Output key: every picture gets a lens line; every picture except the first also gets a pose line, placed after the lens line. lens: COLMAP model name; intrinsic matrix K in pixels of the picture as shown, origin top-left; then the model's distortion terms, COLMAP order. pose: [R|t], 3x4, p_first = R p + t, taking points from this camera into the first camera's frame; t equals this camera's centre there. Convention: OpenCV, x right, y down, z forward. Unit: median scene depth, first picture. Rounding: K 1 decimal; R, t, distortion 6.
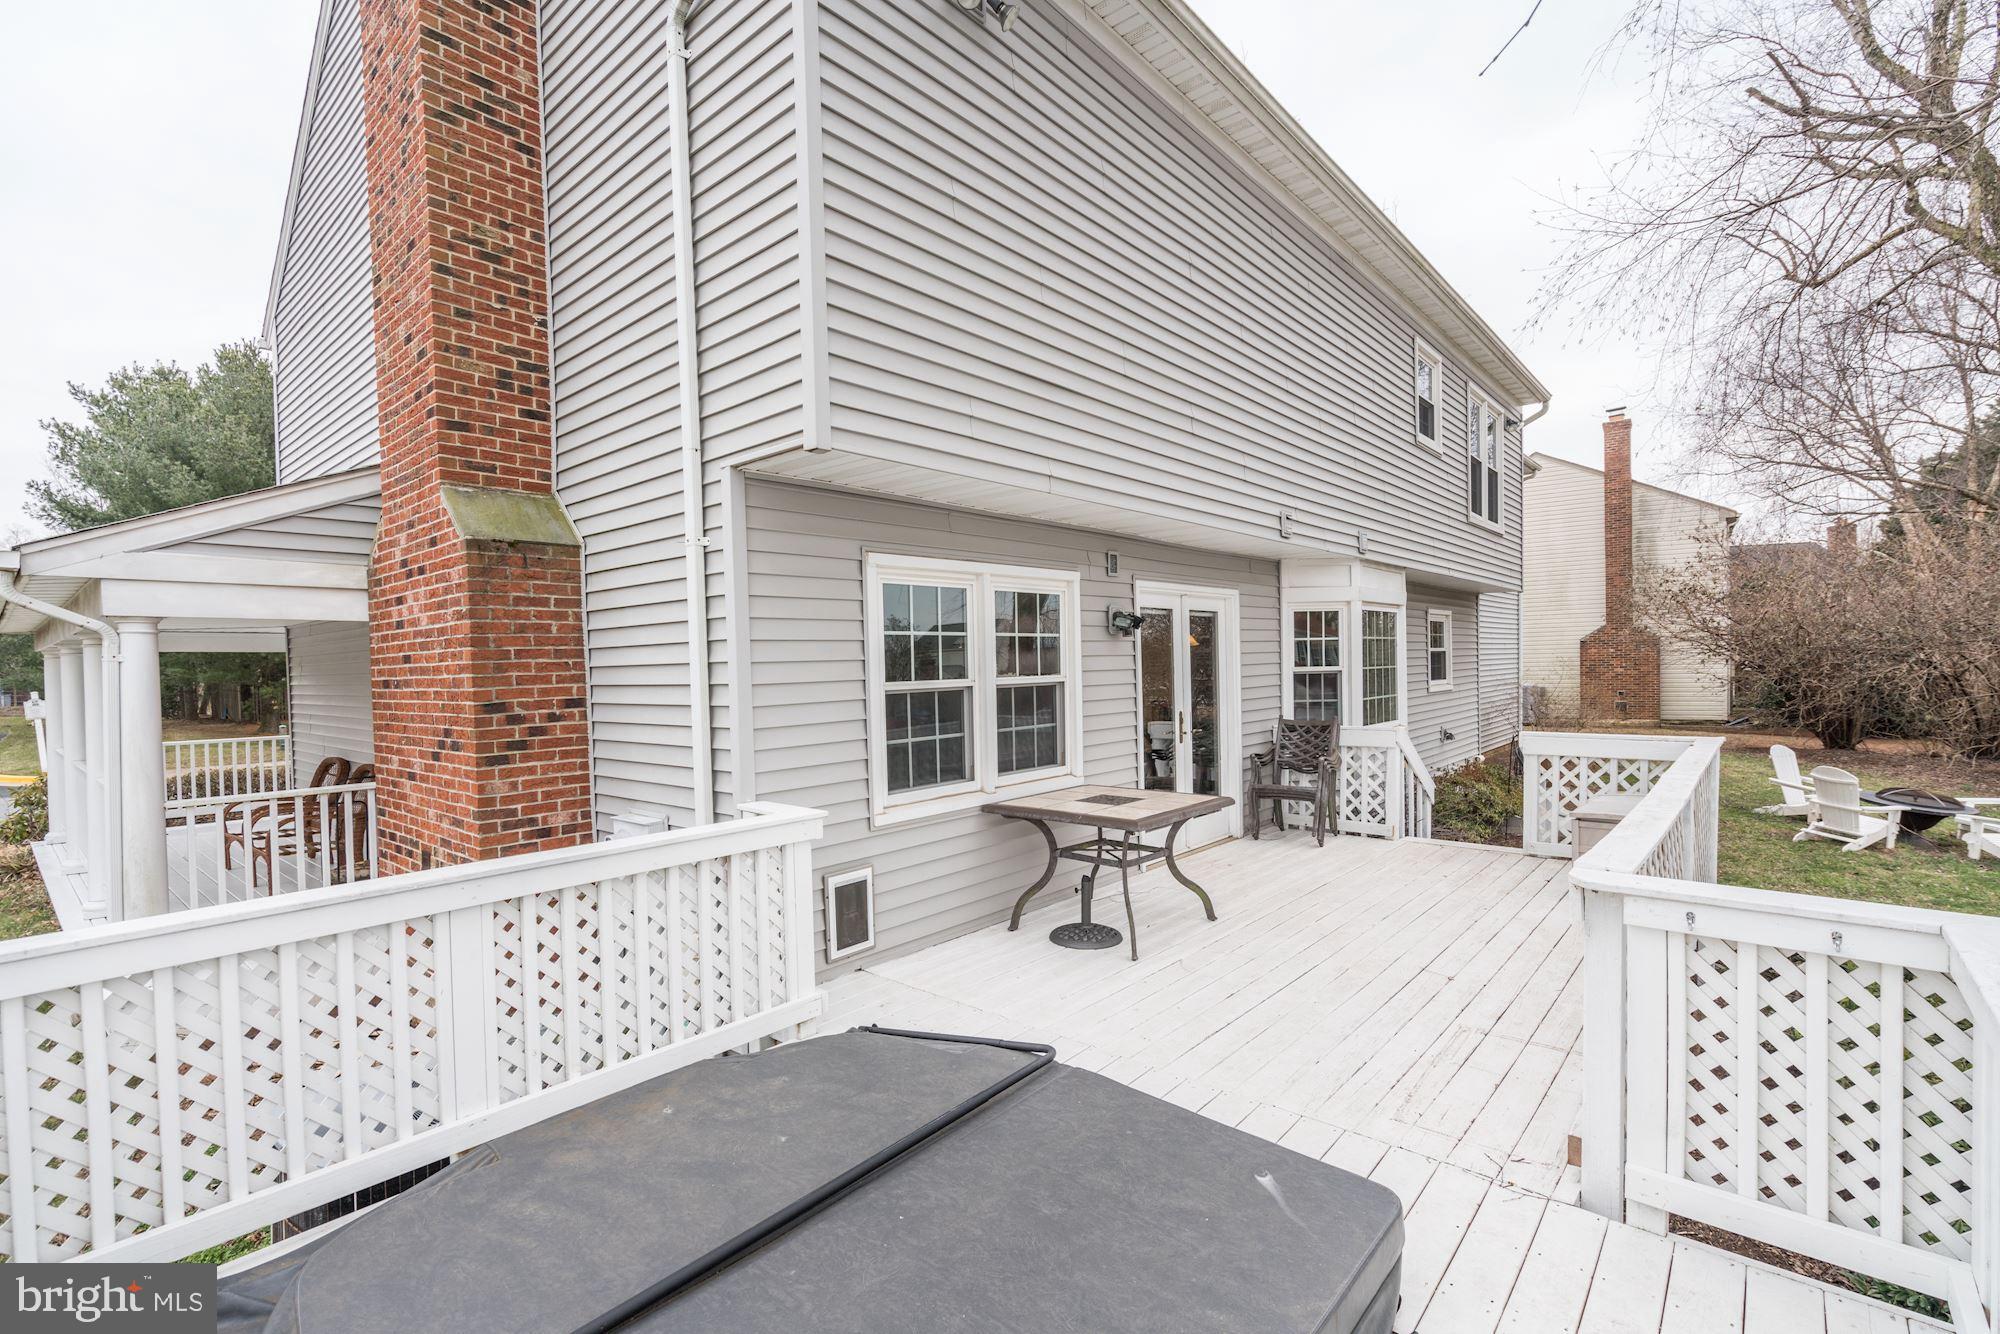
lens RADIAL K [[898.2, 0, 993.8], [0, 898.2, 687.3], [0, 0, 1]] dist [-0.003216, 0.003238]
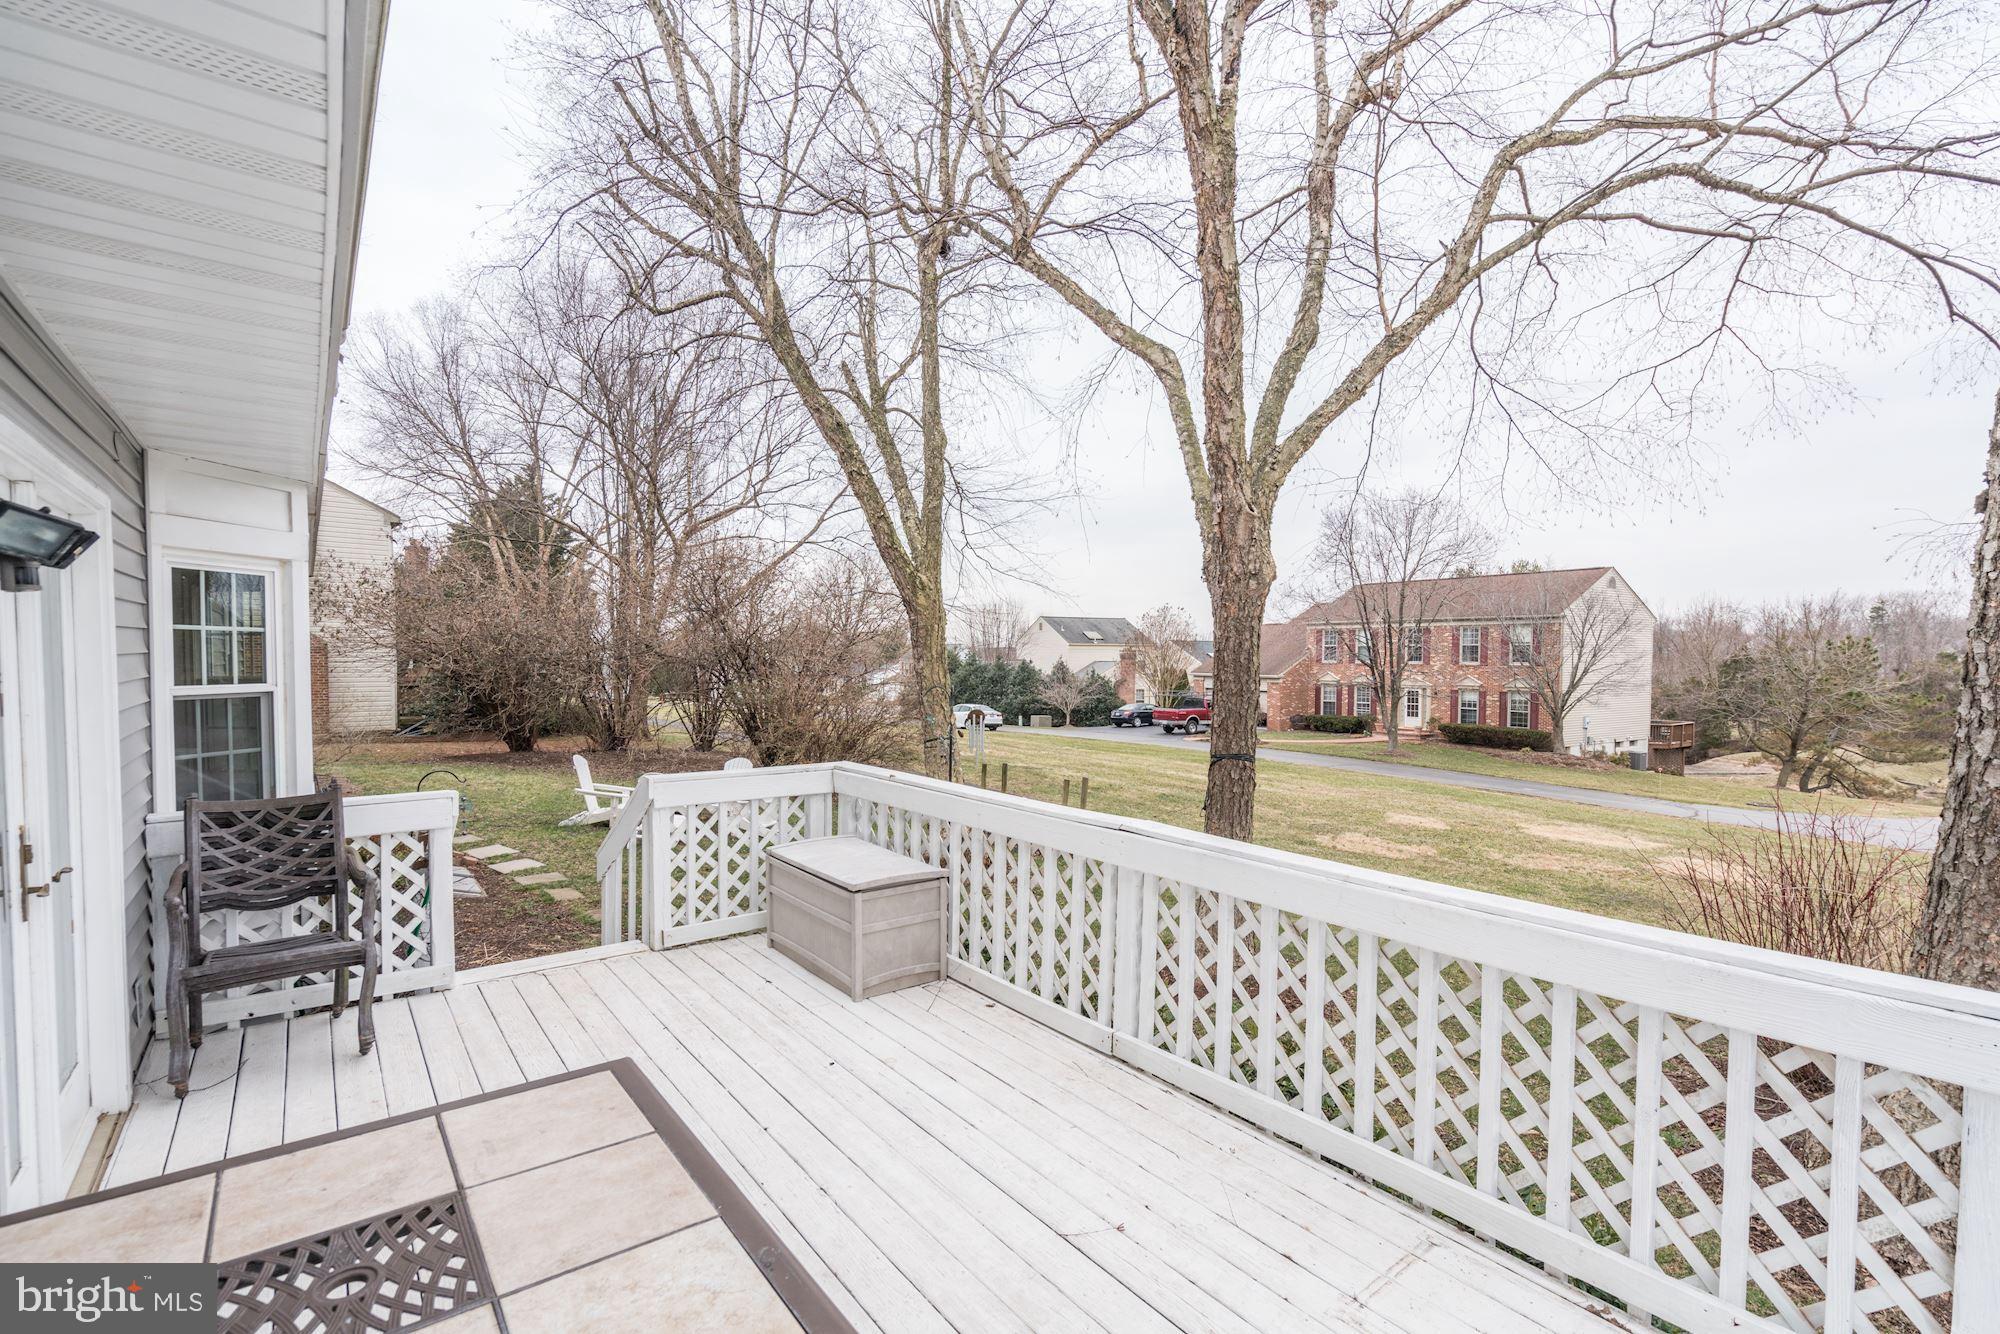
lens RADIAL K [[898.2, 0, 993.8], [0, 898.2, 687.3], [0, 0, 1]] dist [-0.003216, 0.003238]
pose [[0.196806, -0.011373, 0.980377, -0.044161], [0.017216, 0.999819, 0.008143, -0.019968], [-0.980291, 0.015275, 0.196966, 0.536130]]
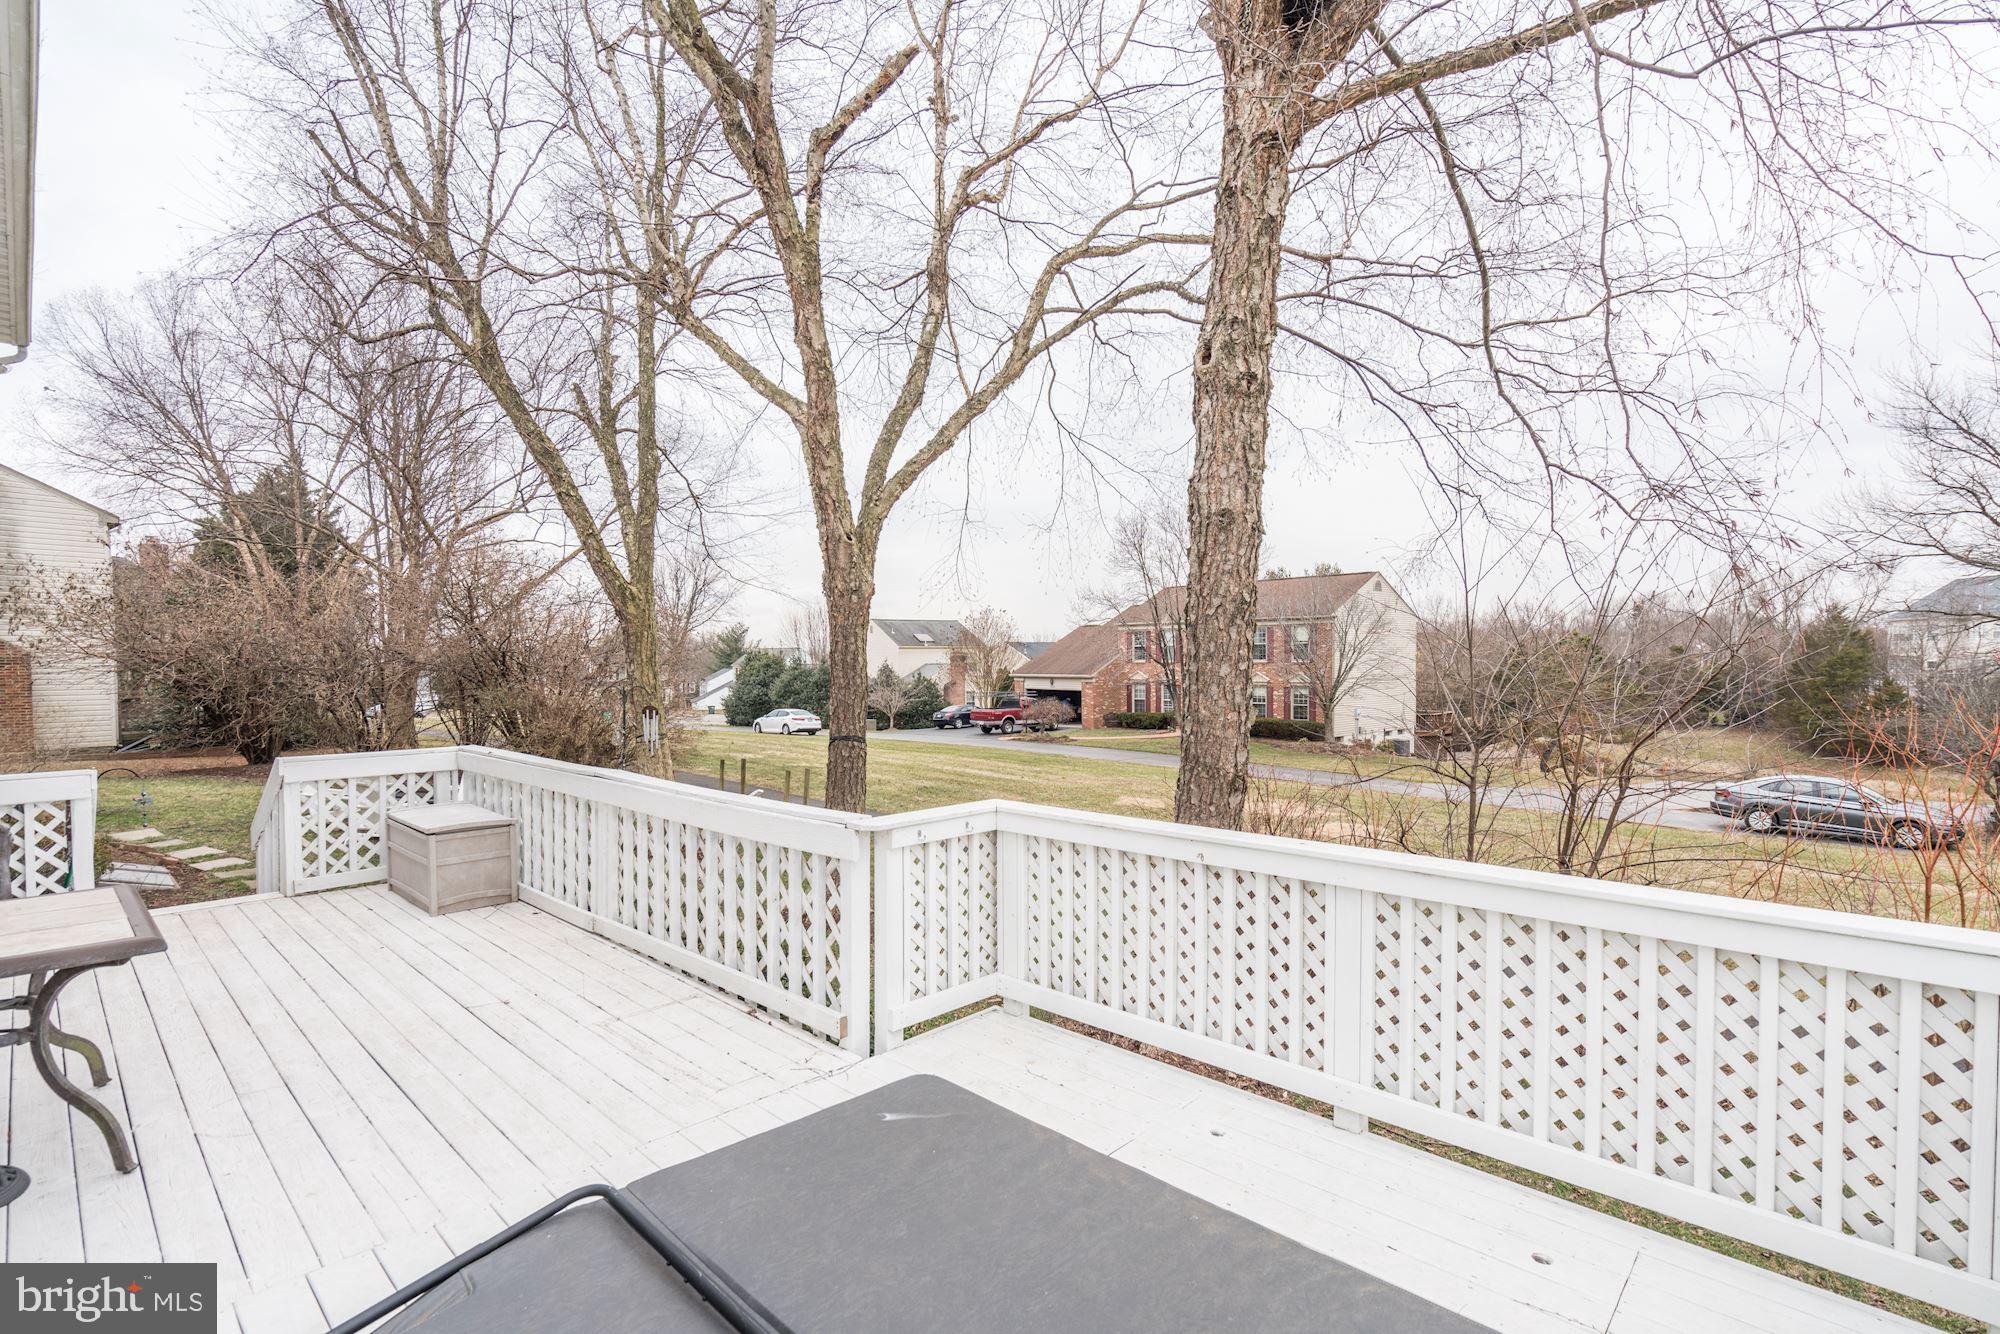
lens RADIAL K [[929.6, 0, 991.2], [0, 929.6, 685.7], [0, 0, 1]] dist [-0.001806, 0.001522]
pose [[0.045037, -0.007306, 0.998959, -0.262712], [0.032420, 0.999457, 0.005848, -0.003981], [-0.998459, 0.032123, 0.045249, 0.233795]]
